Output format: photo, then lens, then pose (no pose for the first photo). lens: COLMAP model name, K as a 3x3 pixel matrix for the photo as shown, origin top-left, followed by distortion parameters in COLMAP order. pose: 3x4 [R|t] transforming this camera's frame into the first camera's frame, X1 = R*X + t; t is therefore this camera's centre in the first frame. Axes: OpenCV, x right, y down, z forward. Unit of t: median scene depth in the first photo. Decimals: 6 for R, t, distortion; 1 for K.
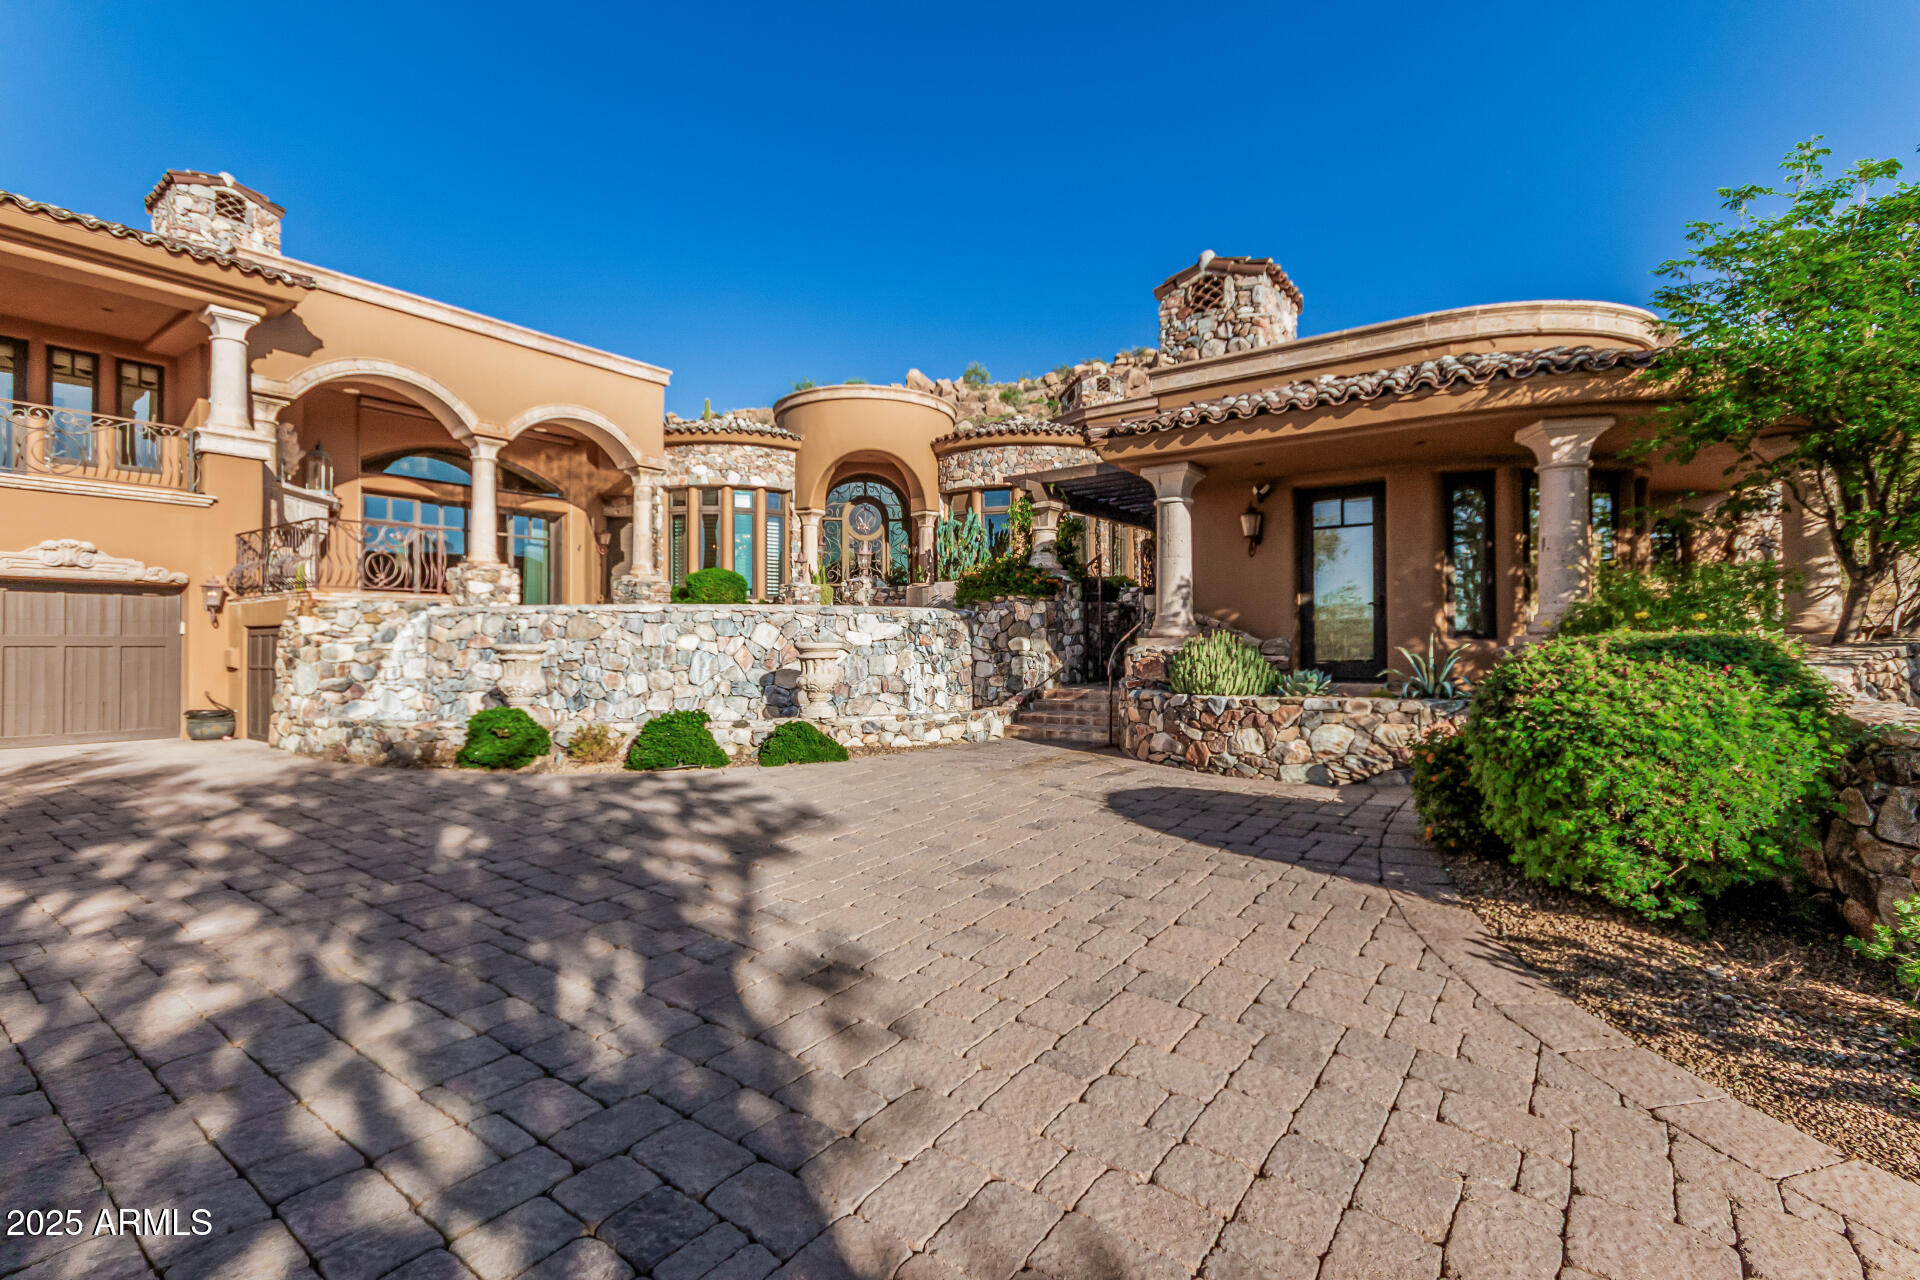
lens RADIAL K [[893.9, 0, 964.6], [0, 893.9, 637.0], [0, 0, 1]] dist [0.003305, -0.000337]
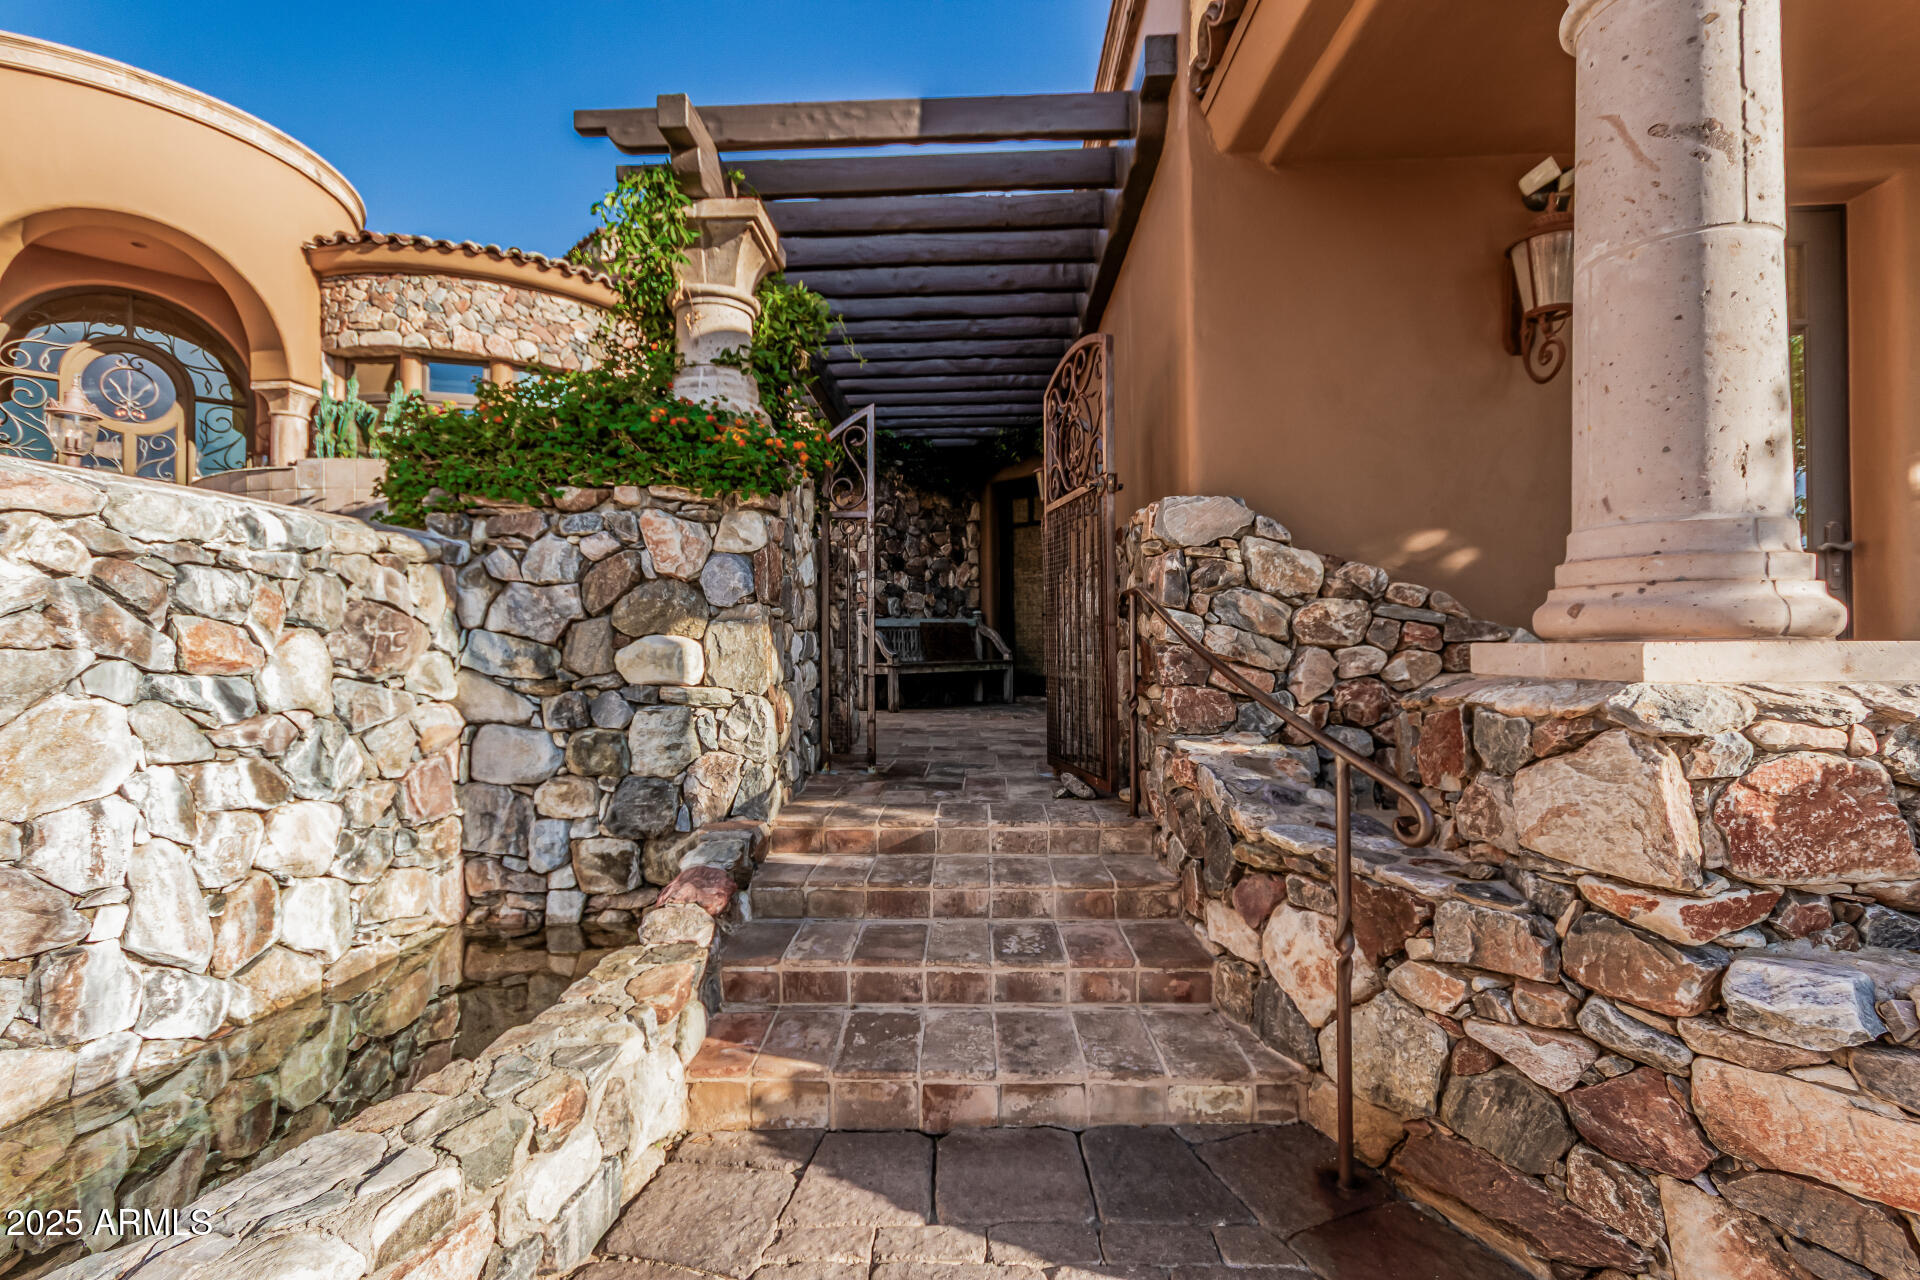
lens RADIAL K [[893.9, 0, 956.7], [0, 893.9, 638.4], [0, 0, 1]] dist [0.003305, -0.000337]
pose [[0.833317, 0.008955, 0.552723, -0.015086], [-0.006120, 0.999957, -0.006974, 0.002154], [-0.552762, 0.002429, 0.833336, 0.684252]]
